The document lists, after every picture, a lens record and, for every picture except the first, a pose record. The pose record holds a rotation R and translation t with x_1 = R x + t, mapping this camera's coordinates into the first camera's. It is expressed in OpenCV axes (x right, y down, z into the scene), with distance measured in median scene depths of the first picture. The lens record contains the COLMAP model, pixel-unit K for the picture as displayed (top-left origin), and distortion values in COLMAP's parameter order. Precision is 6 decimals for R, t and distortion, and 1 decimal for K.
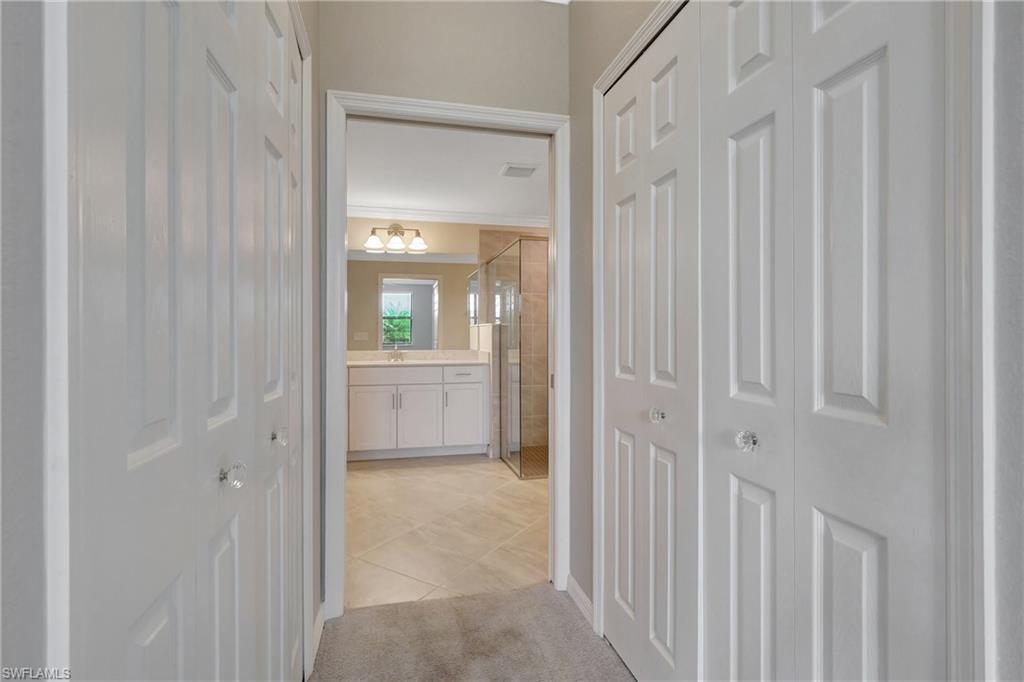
lens RADIAL K [[495.4, 0, 506.2], [0, 495.4, 340.7], [0, 0, 1]] dist [-0.001351, -0.000472]
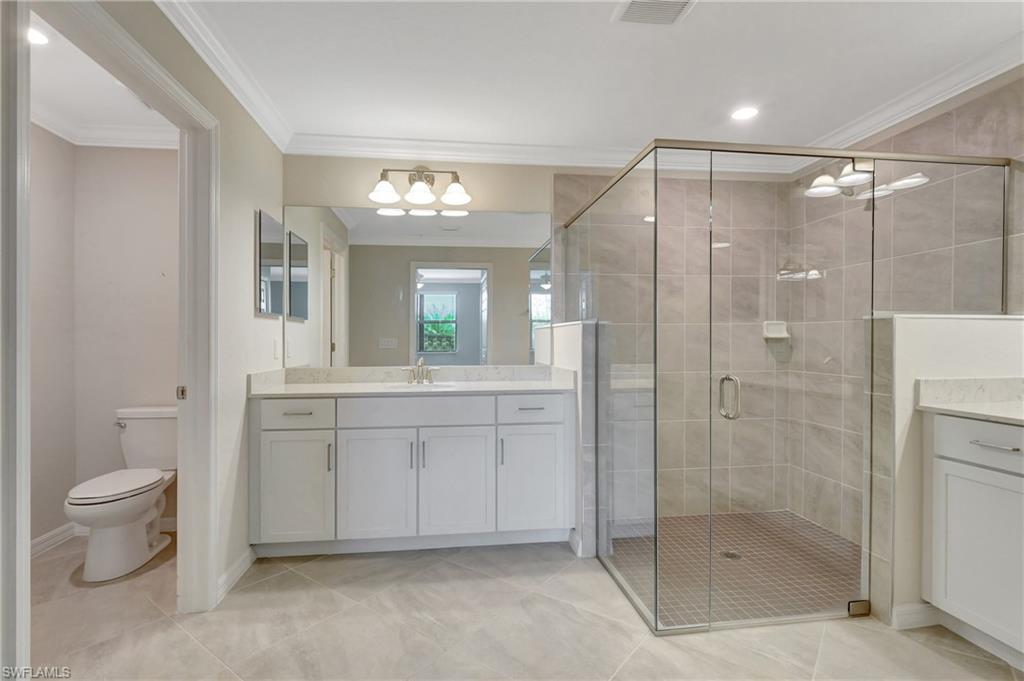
lens RADIAL K [[504.3, 0, 512.0], [0, 504.3, 340.5], [0, 0, 1]] dist [-0.000177, -0.000601]
pose [[0.996285, -0.001737, -0.086095, -0.055742], [0.000582, 0.999910, -0.013440, -0.004435], [0.086111, 0.013340, 0.996196, 0.394108]]
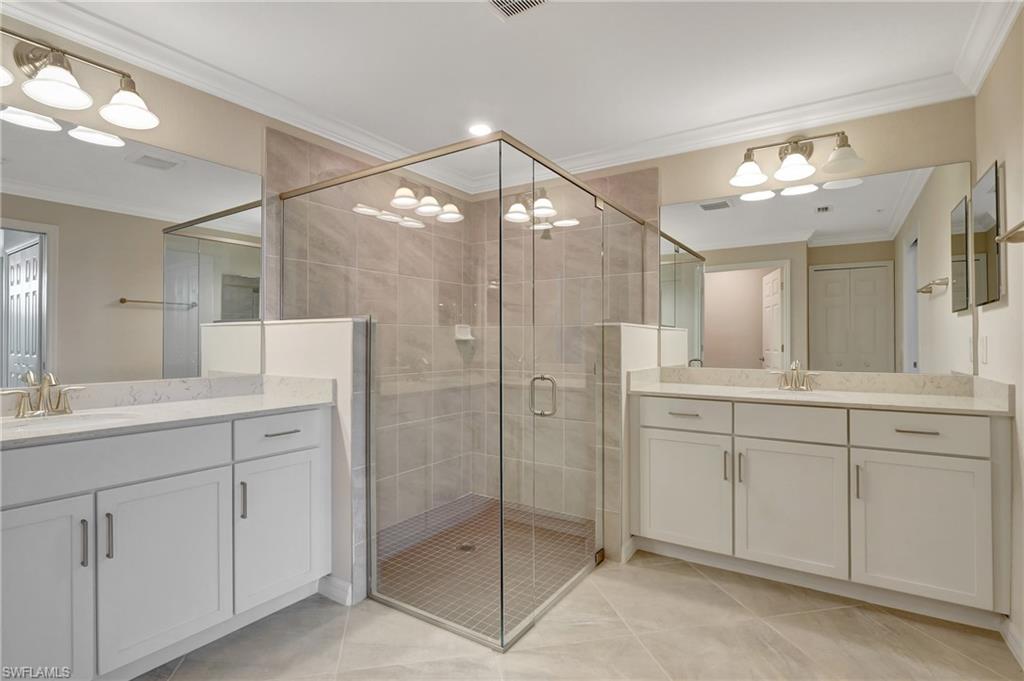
lens RADIAL K [[495.4, 0, 506.2], [0, 495.4, 340.2], [0, 0, 1]] dist [-0.001351, -0.000472]
pose [[0.728090, 0.003706, 0.685471, -0.234035], [0.007459, 0.999883, -0.013328, -0.006343], [-0.685441, 0.014817, 0.727978, 0.530377]]
